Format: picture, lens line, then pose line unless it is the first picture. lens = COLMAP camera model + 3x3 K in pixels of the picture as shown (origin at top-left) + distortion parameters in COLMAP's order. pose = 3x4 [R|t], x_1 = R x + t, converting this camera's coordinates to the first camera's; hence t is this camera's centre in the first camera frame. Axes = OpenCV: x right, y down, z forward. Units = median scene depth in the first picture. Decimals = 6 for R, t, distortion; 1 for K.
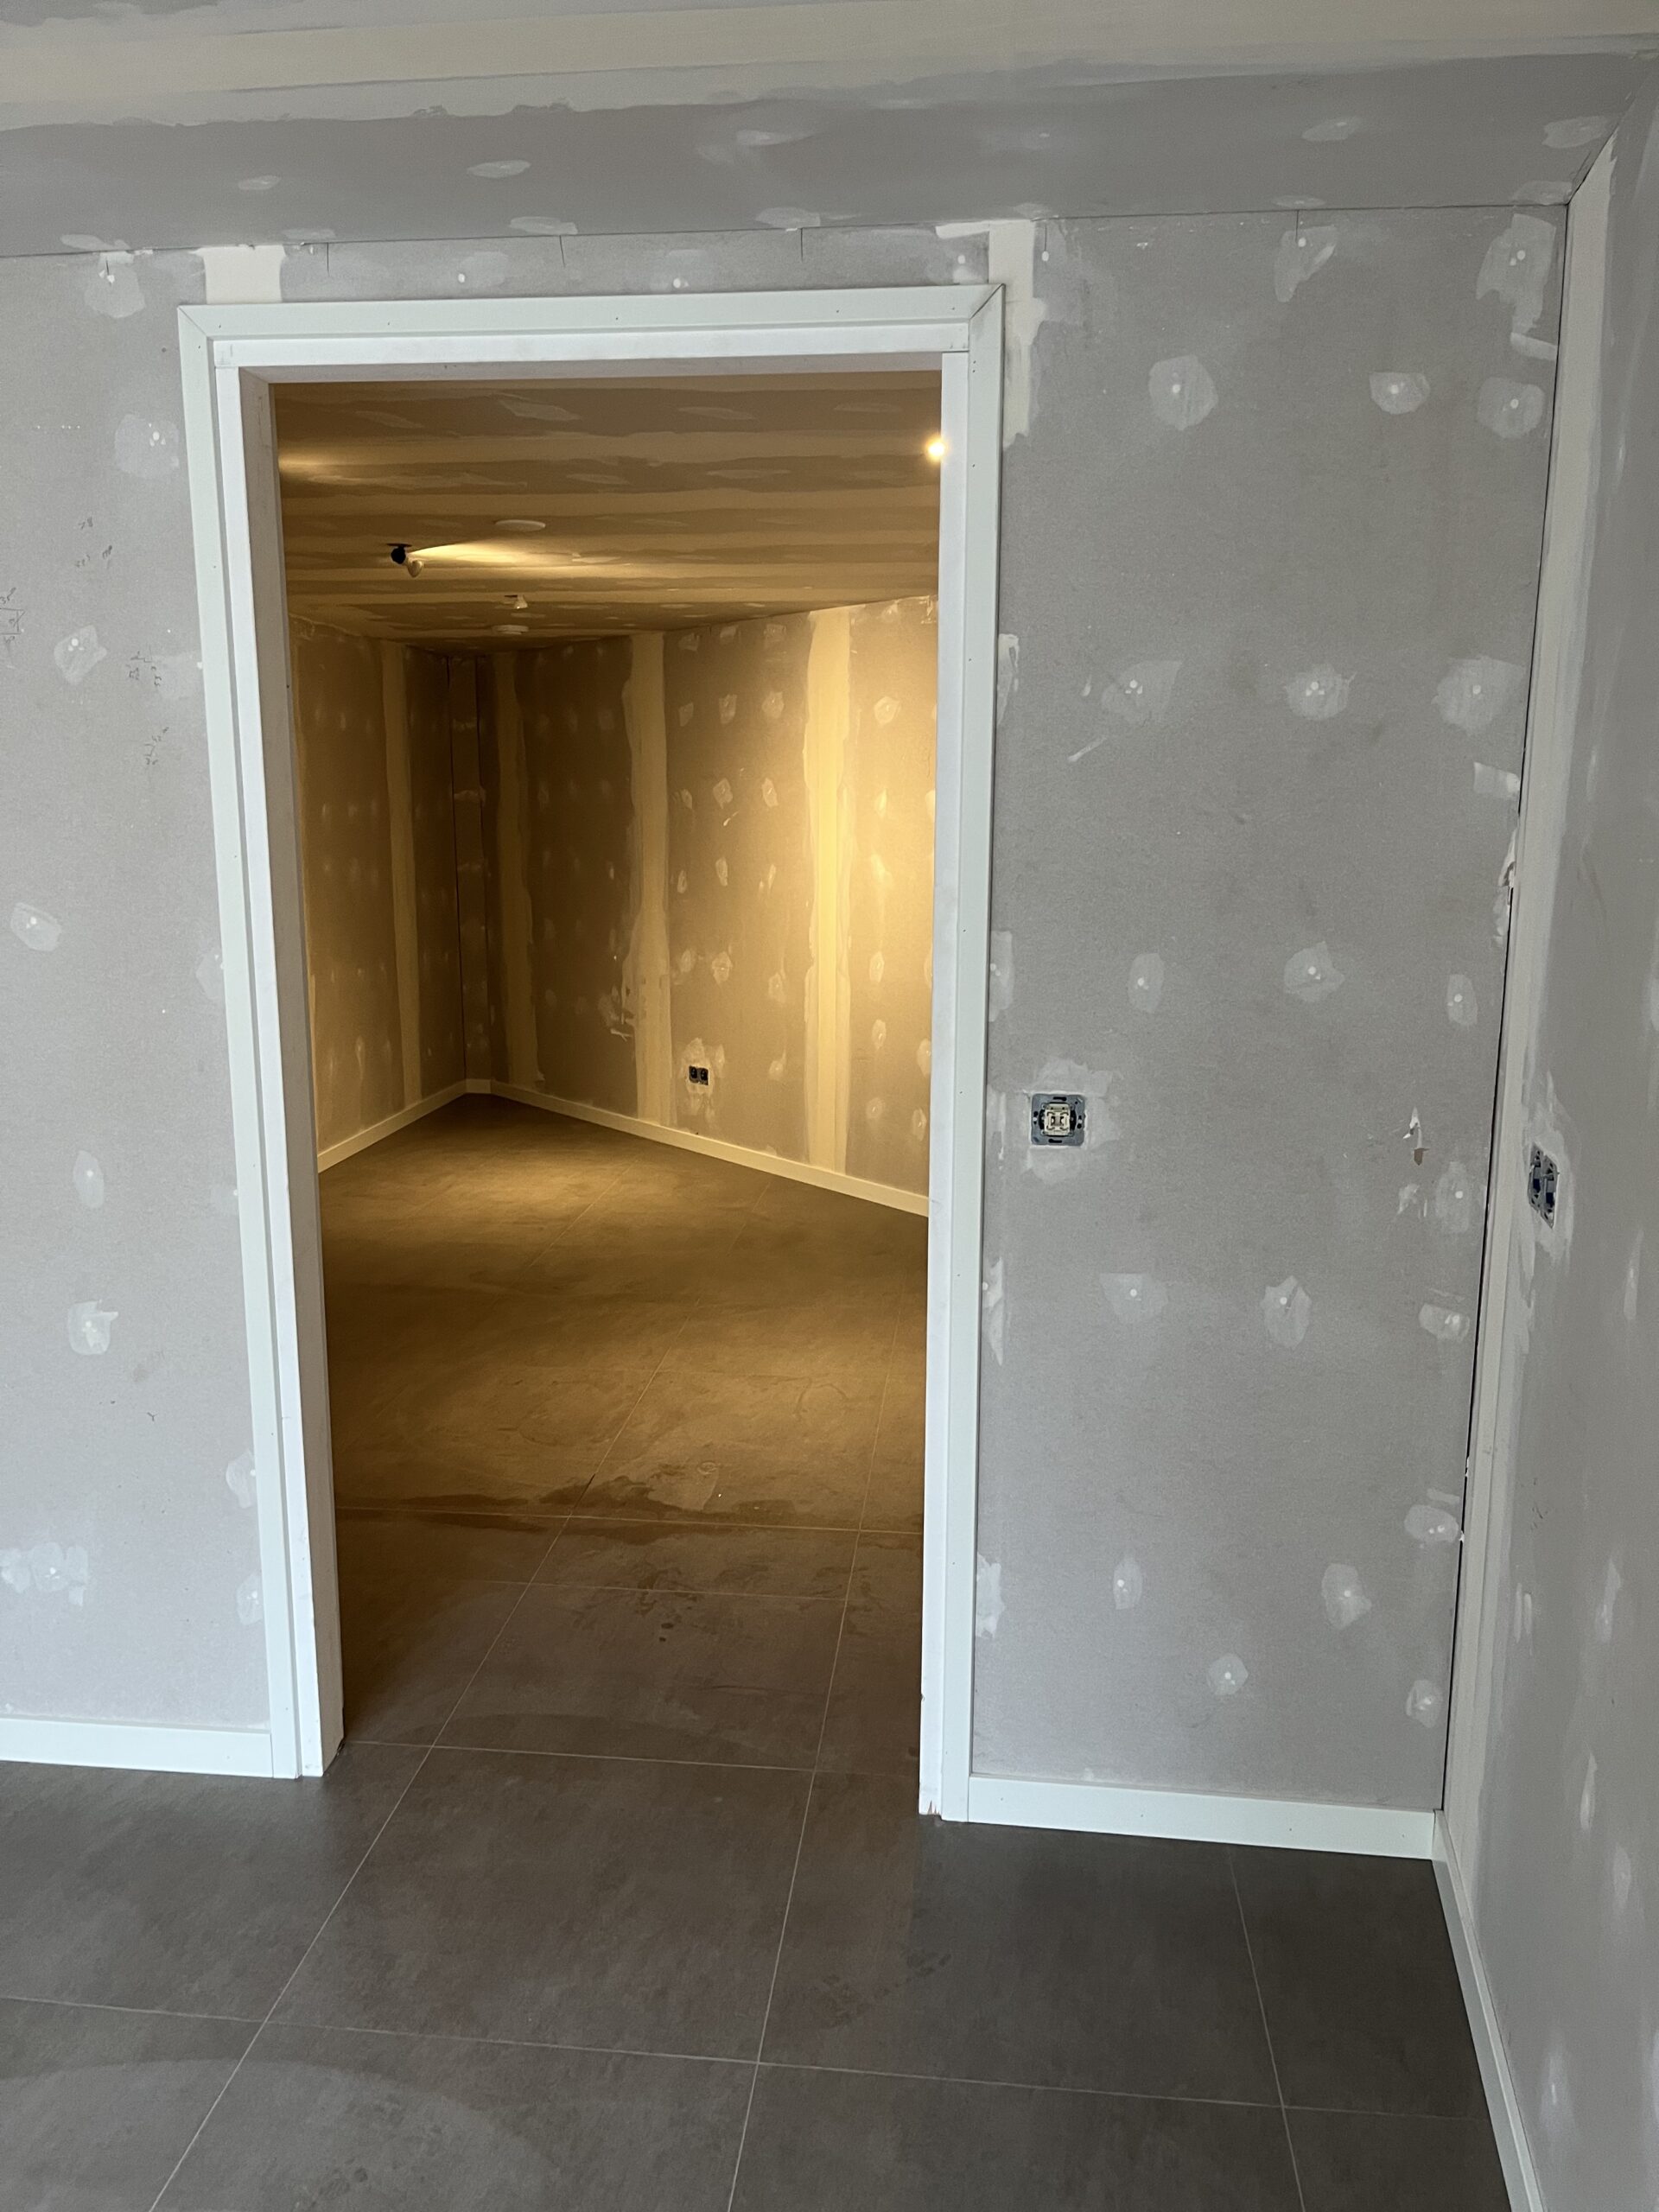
lens RADIAL K [[1658.2, 0, 829.5], [0, 1658.2, 1106.0], [0, 0, 1]] dist [0.079062, -0.086100]
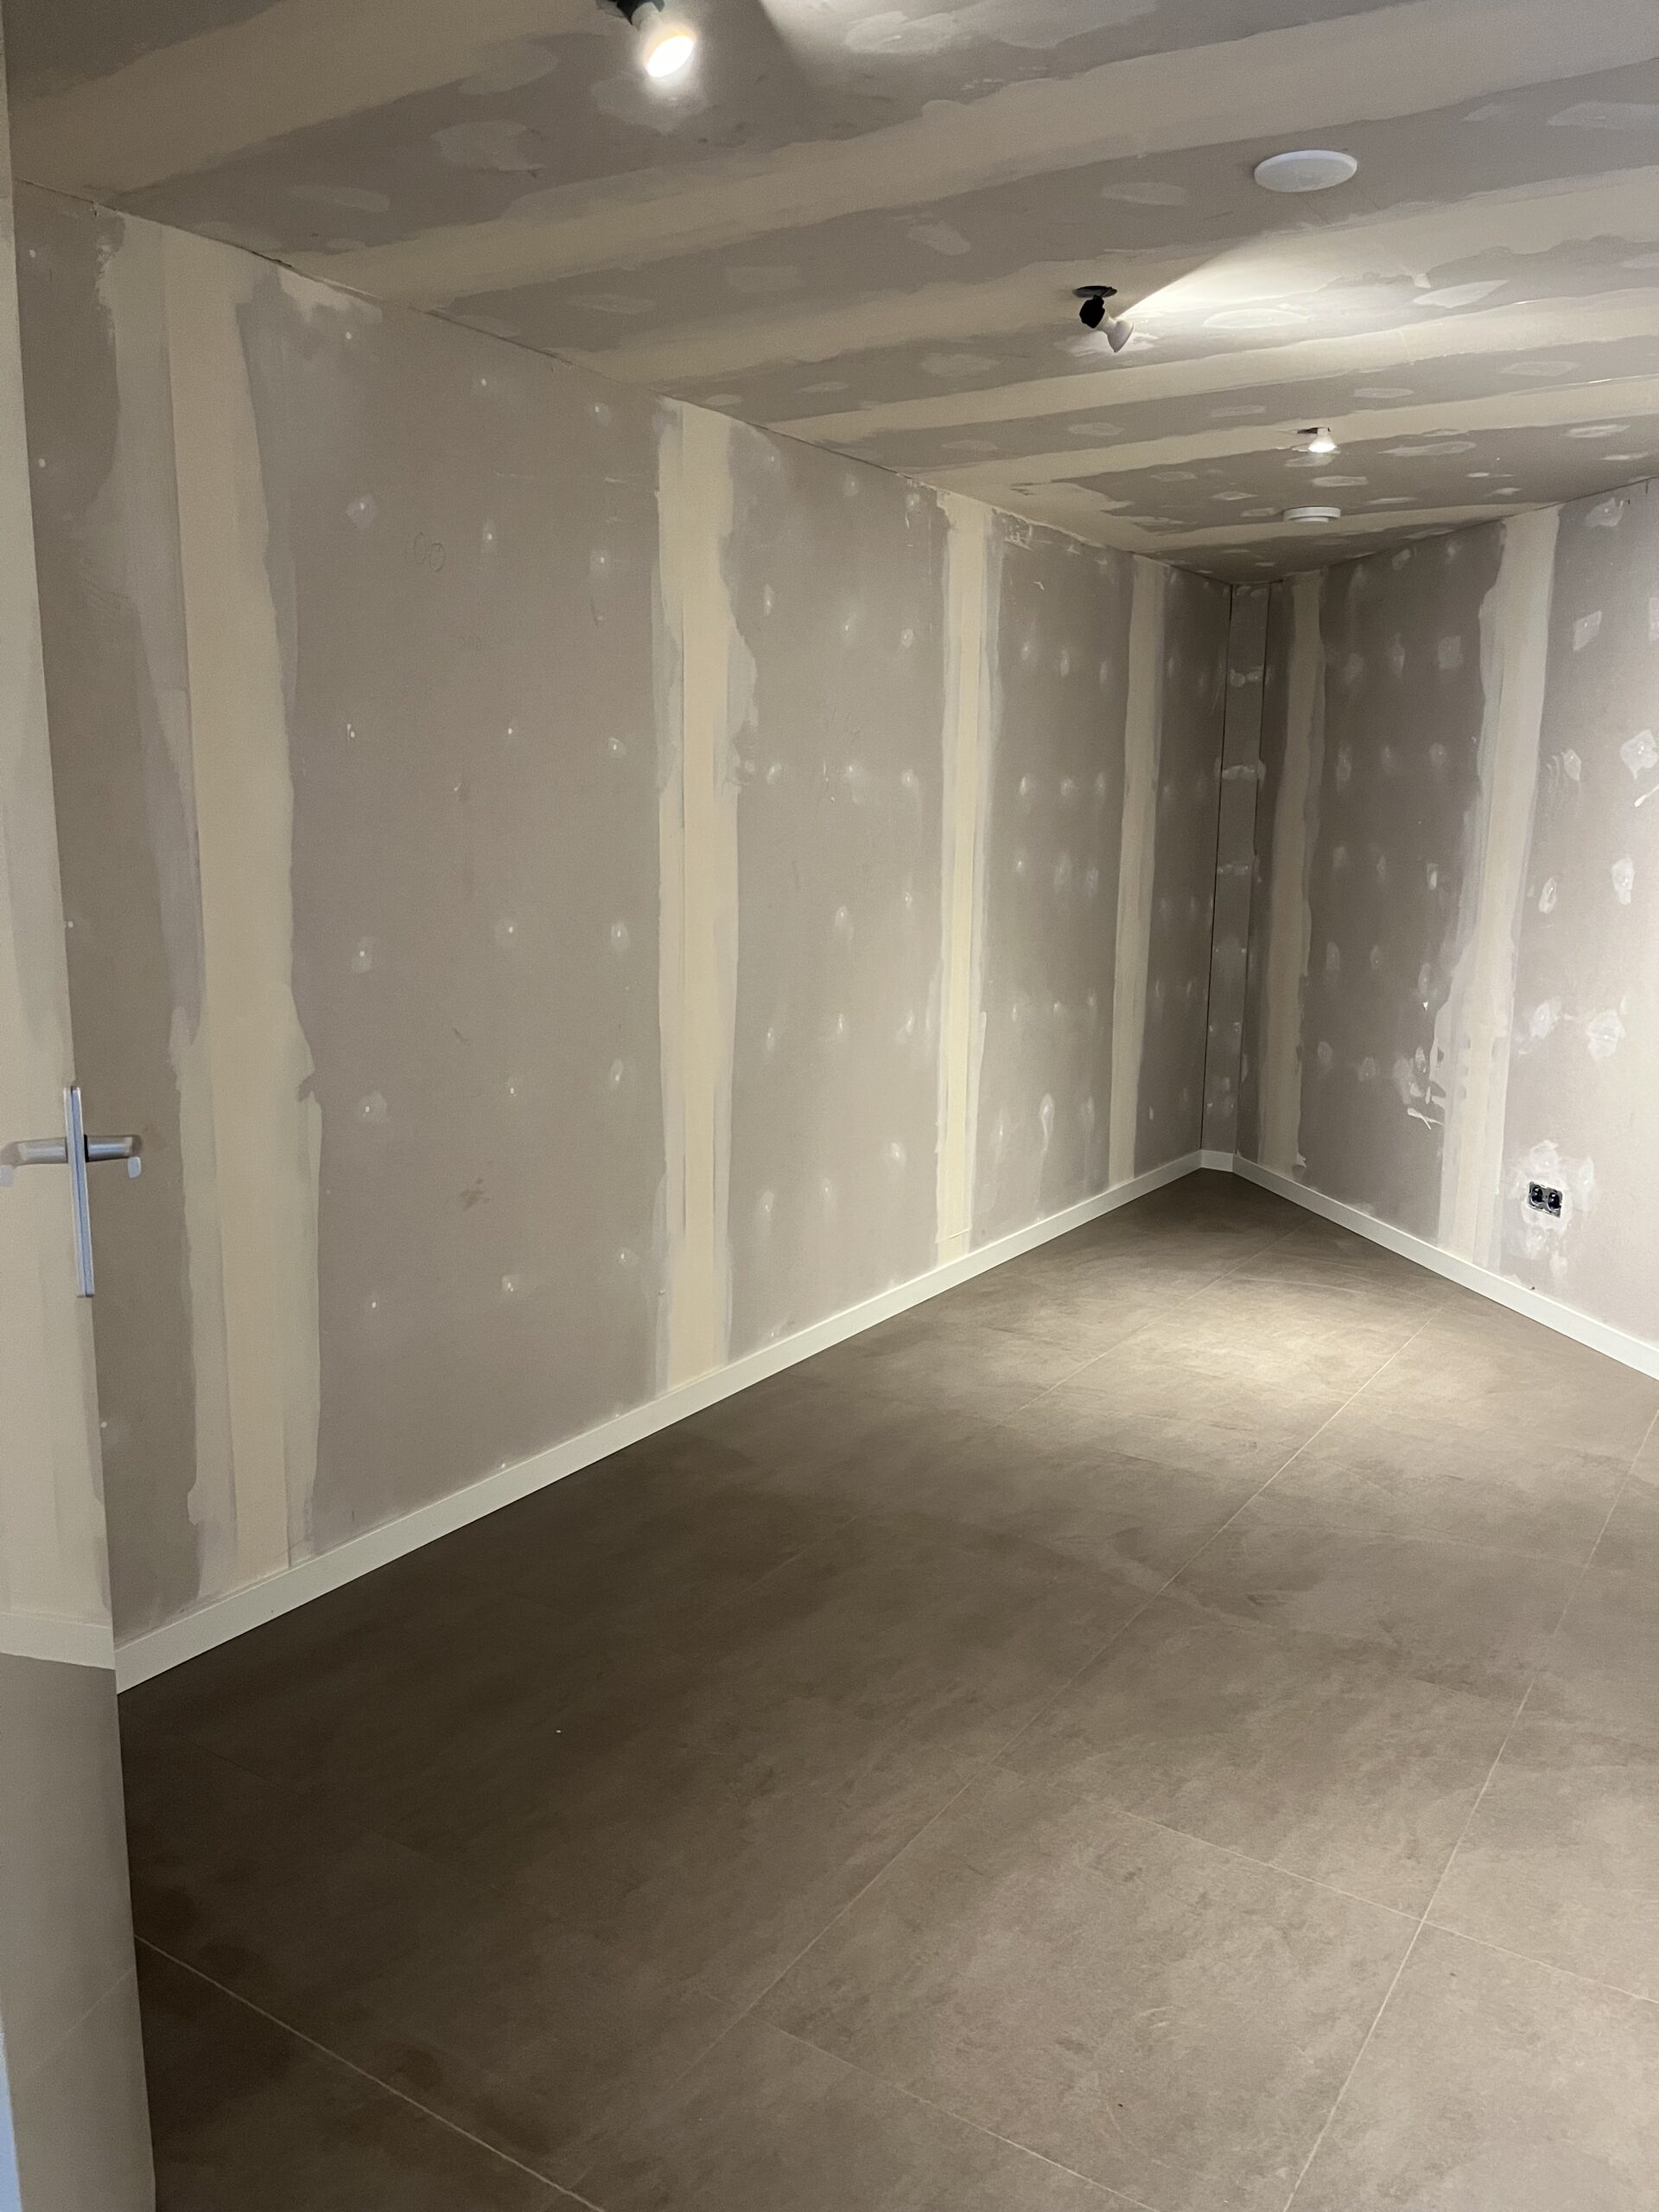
lens RADIAL K [[1658.2, 0, 829.5], [0, 1658.2, 1106.0], [0, 0, 1]] dist [0.079062, -0.086100]
pose [[0.888067, 0.089745, -0.450869, -0.035300], [-0.091615, 0.995637, 0.017728, -0.039863], [0.450493, 0.025563, 0.892414, 0.296343]]
